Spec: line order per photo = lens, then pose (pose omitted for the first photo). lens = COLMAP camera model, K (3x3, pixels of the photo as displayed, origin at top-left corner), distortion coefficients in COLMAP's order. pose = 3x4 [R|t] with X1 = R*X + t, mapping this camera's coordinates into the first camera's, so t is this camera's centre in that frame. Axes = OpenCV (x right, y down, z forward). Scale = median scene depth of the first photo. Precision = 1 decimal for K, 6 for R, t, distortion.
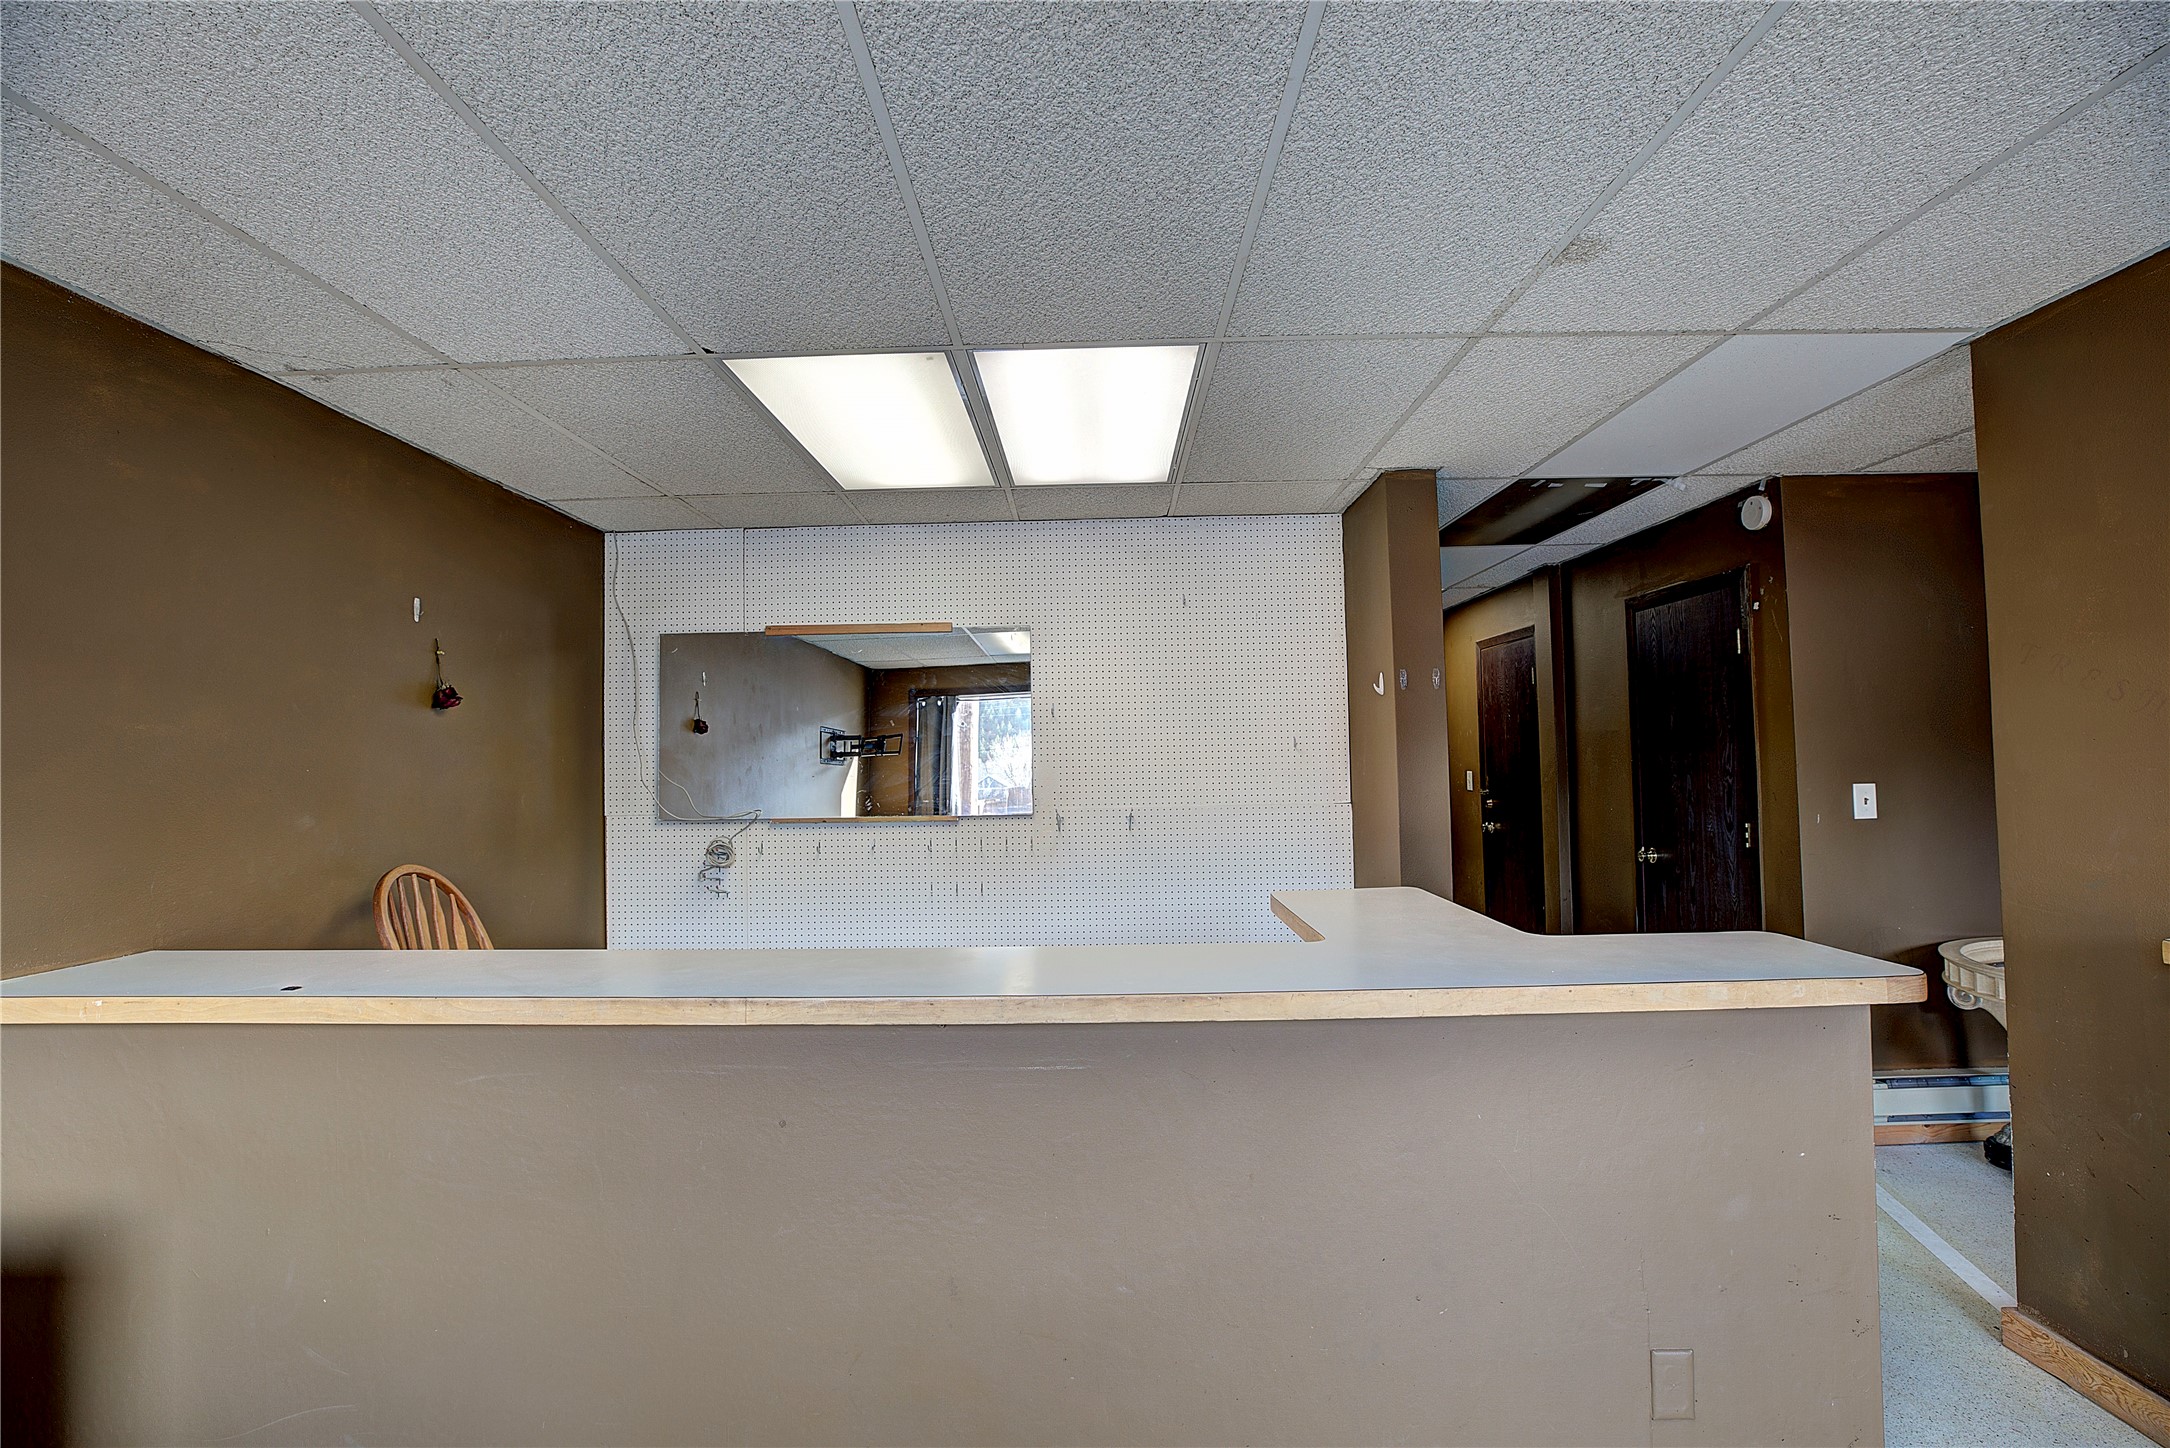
lens RADIAL K [[984.5, 0, 1079.0], [0, 984.5, 719.0], [0, 0, 1]] dist [-0.043607, 0.013092]
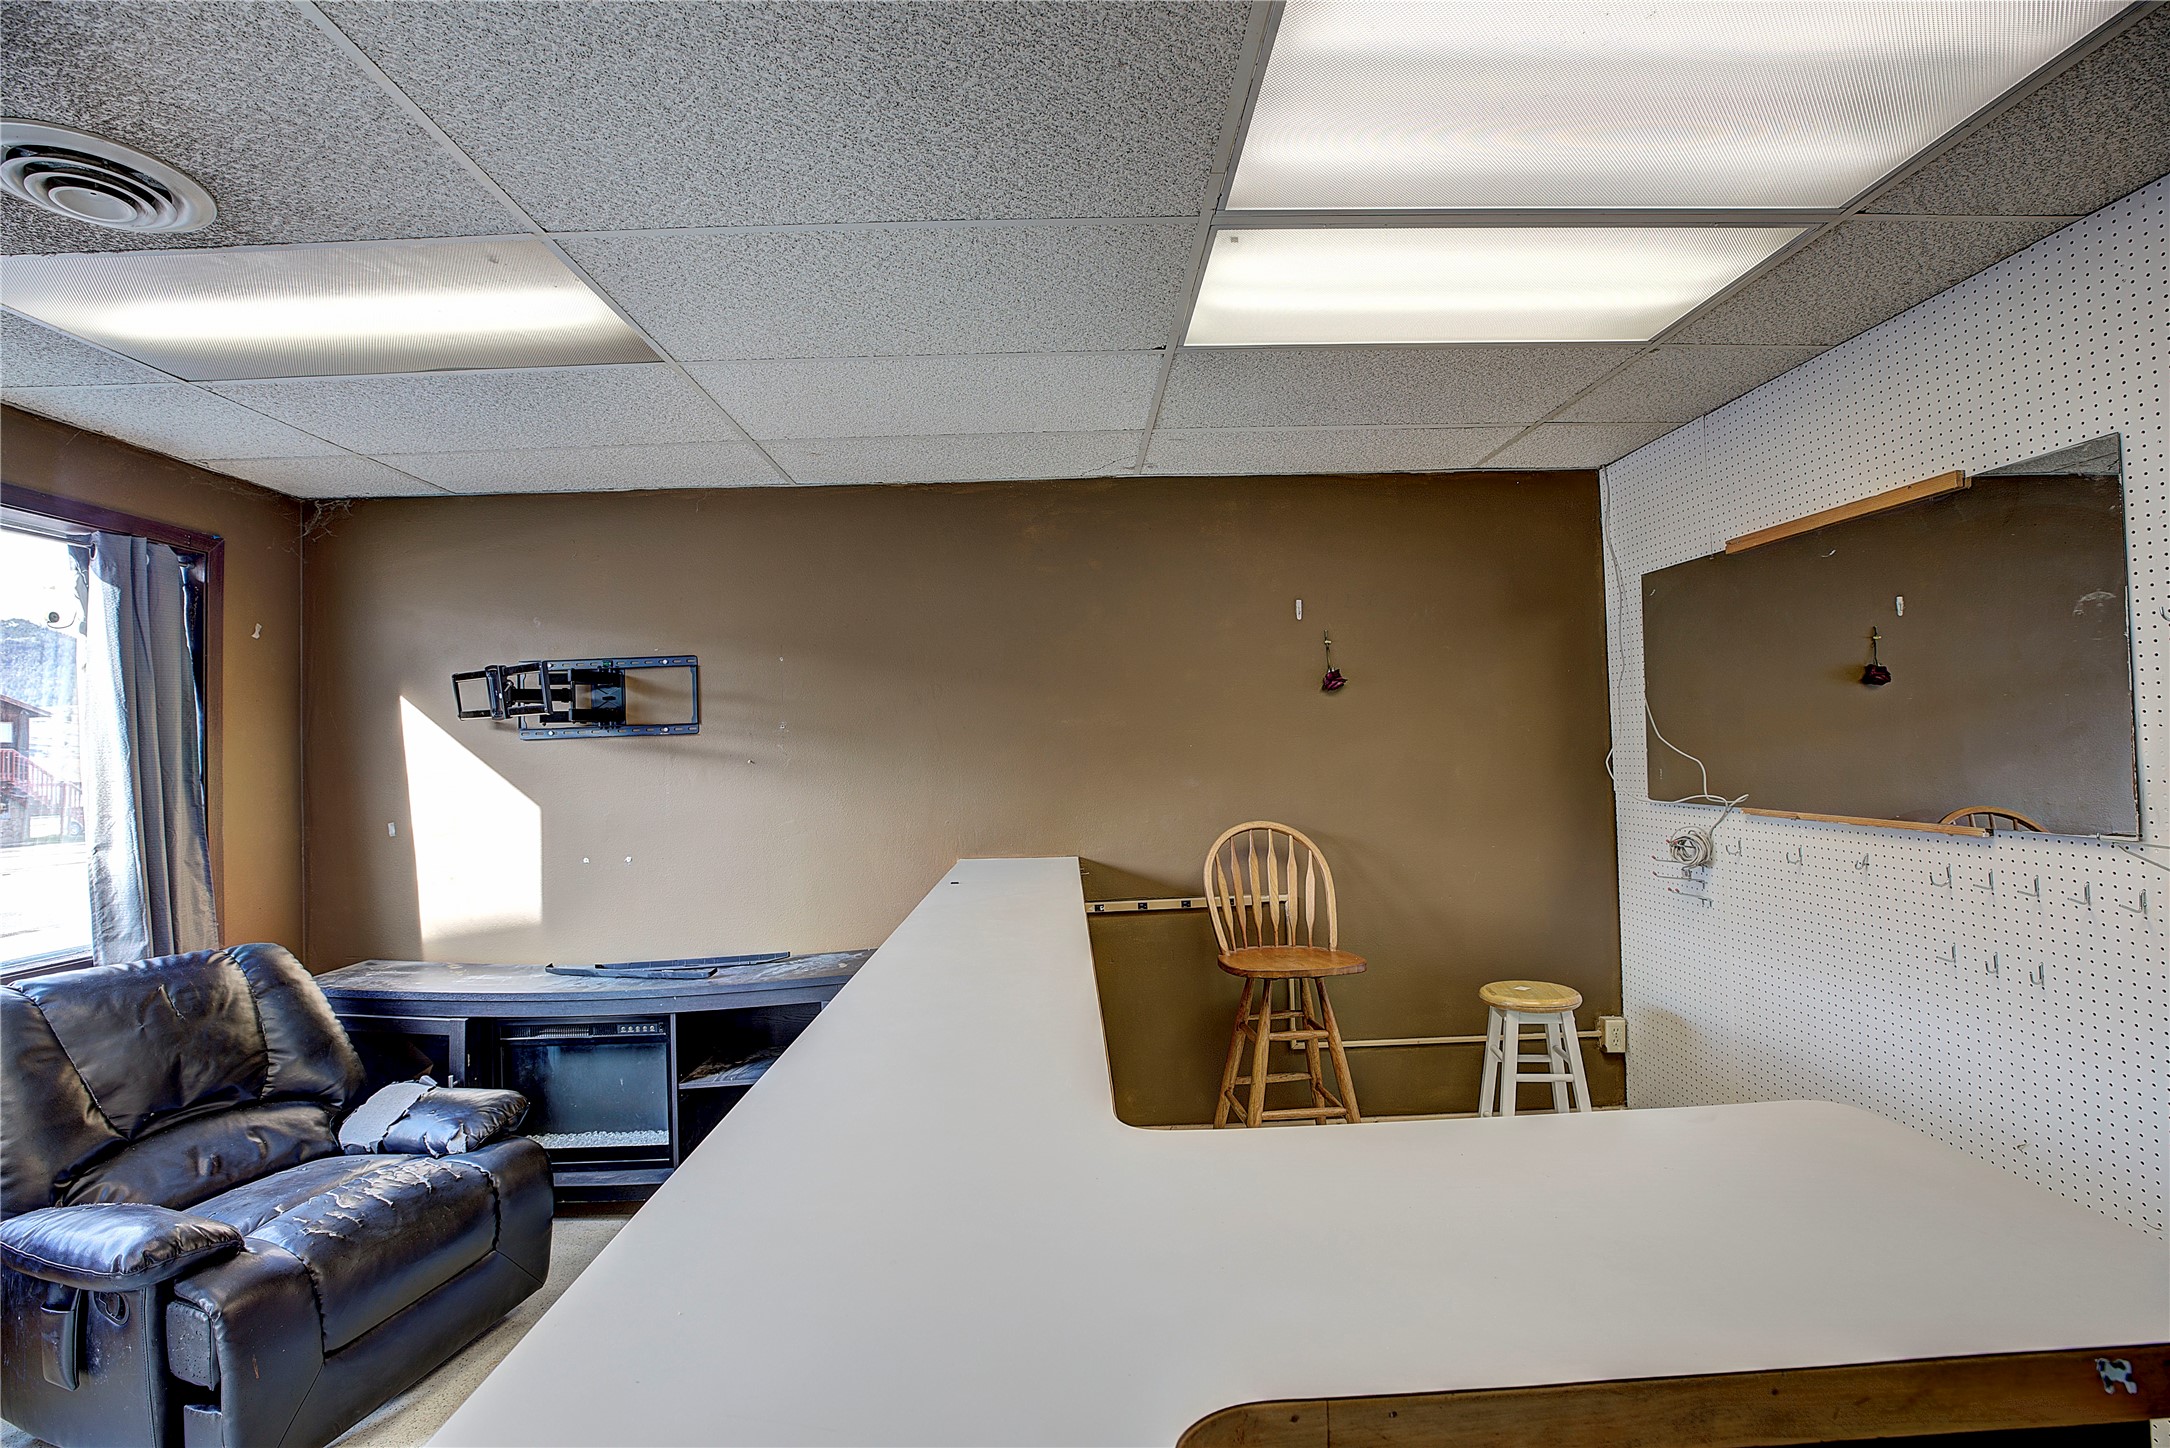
lens RADIAL K [[984.5, 0, 1084.9], [0, 984.5, 718.6], [0, 0, 1]] dist [-0.043607, 0.013092]
pose [[0.041538, -0.013707, -0.999043, 0.376565], [0.065240, 0.997809, -0.010977, 0.012797], [0.997005, -0.064721, 0.042341, 0.494200]]
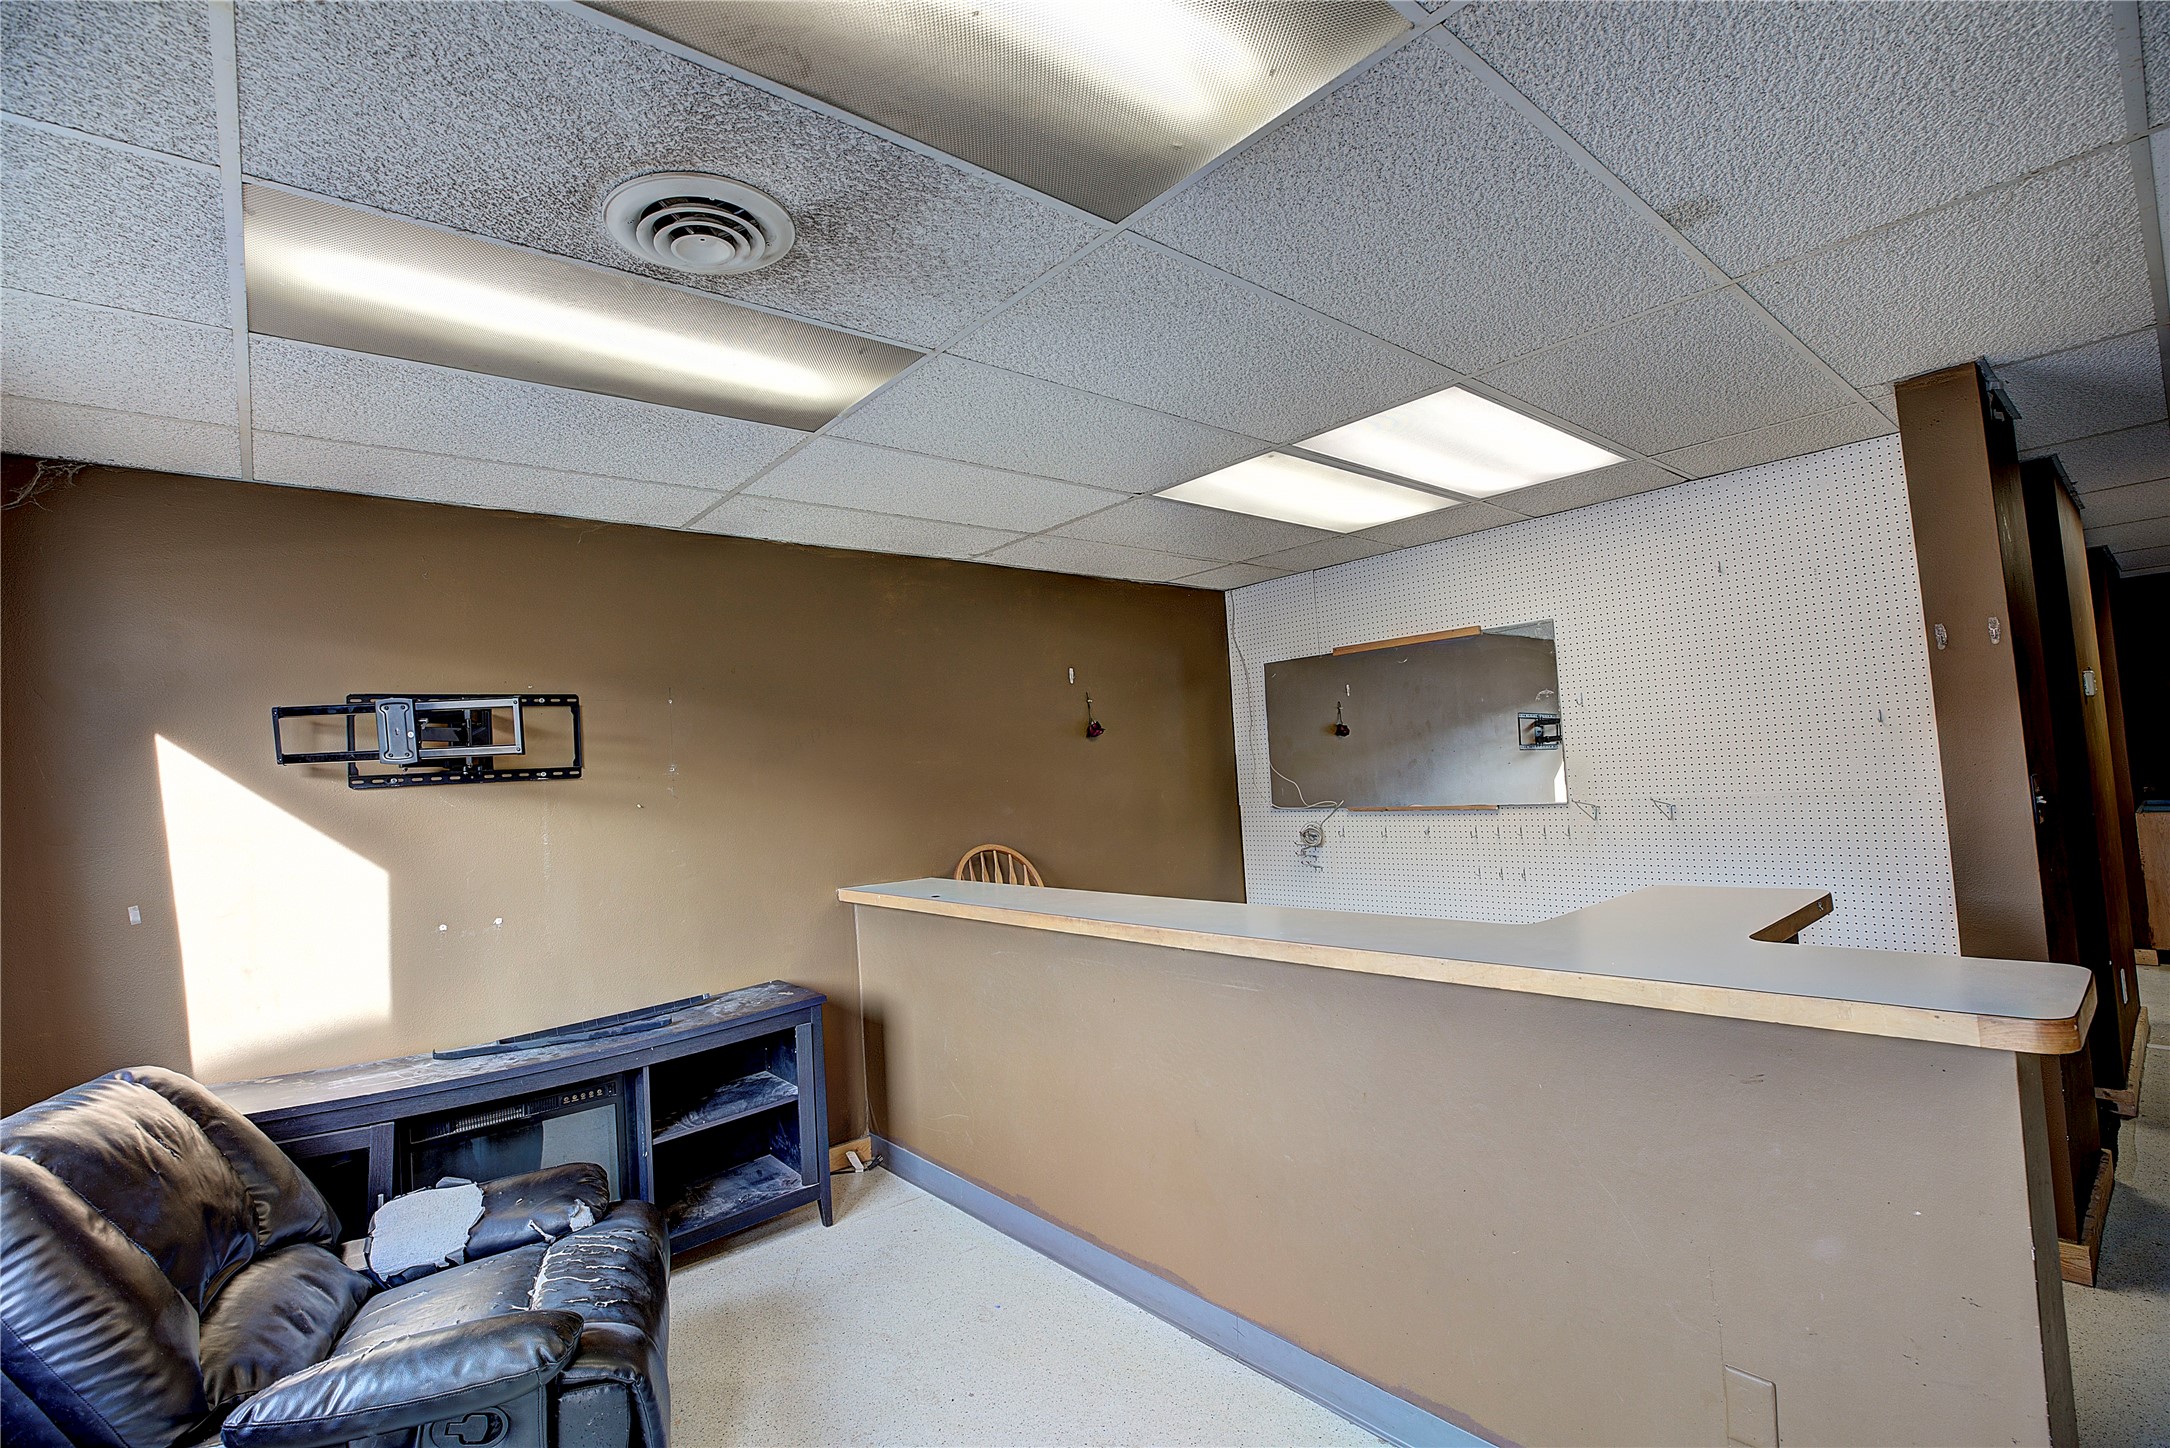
lens RADIAL K [[984.5, 0, 1080.7], [0, 984.5, 720.3], [0, 0, 1]] dist [-0.043607, 0.013092]
pose [[0.661583, -0.062006, -0.747304, 0.377925], [0.074631, 0.997072, -0.016660, -0.009548], [0.746149, -0.044750, 0.664274, -0.040282]]
